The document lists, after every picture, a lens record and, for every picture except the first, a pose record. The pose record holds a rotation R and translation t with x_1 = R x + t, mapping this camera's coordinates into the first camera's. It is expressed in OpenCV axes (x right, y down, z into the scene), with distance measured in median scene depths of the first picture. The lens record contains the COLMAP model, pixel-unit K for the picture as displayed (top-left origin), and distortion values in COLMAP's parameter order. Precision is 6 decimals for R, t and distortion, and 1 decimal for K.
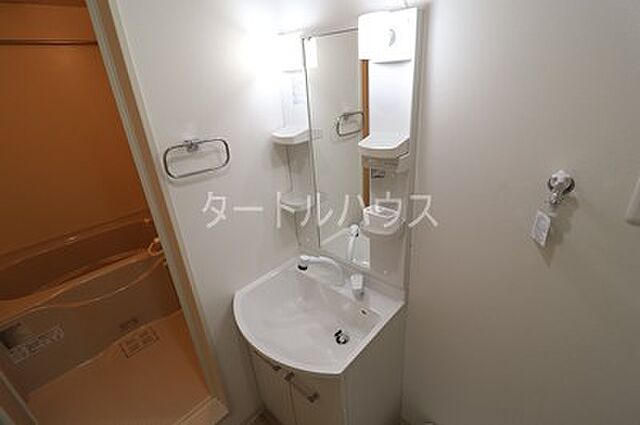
lens RADIAL K [[298.5, 0, 335.3], [0, 298.5, 206.2], [0, 0, 1]] dist [0.001440, 0.000066]
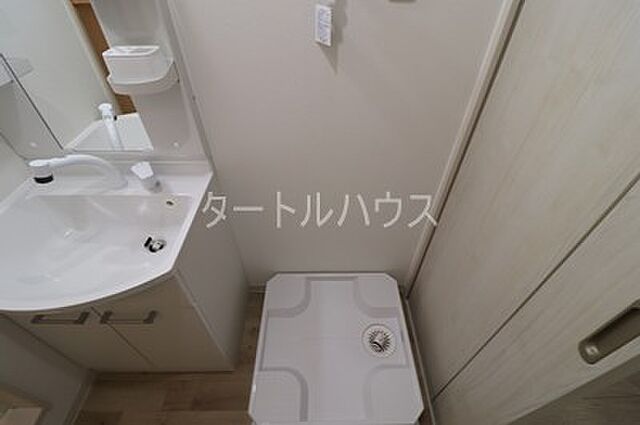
lens RADIAL K [[303.2, 0, 324.5], [0, 303.2, 210.3], [0, 0, 1]] dist [0.000068, -0.000813]
pose [[0.751140, -0.412878, 0.515092, -0.019233], [0.216430, 0.891170, 0.398716, 0.135477], [-0.623656, -0.188010, 0.758753, 0.114073]]
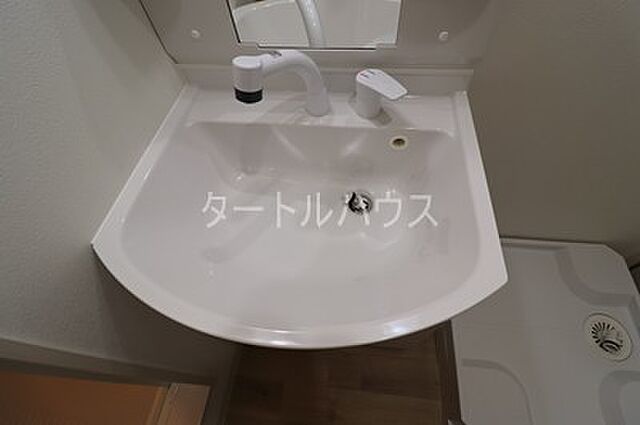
lens RADIAL K [[298.5, 0, 335.3], [0, 298.5, 206.2], [0, 0, 1]] dist [0.001440, 0.000066]
pose [[0.823755, -0.461919, 0.328721, -0.206157], [0.226287, 0.799506, 0.556404, 0.136352], [-0.519828, -0.383955, 0.763123, 0.624921]]
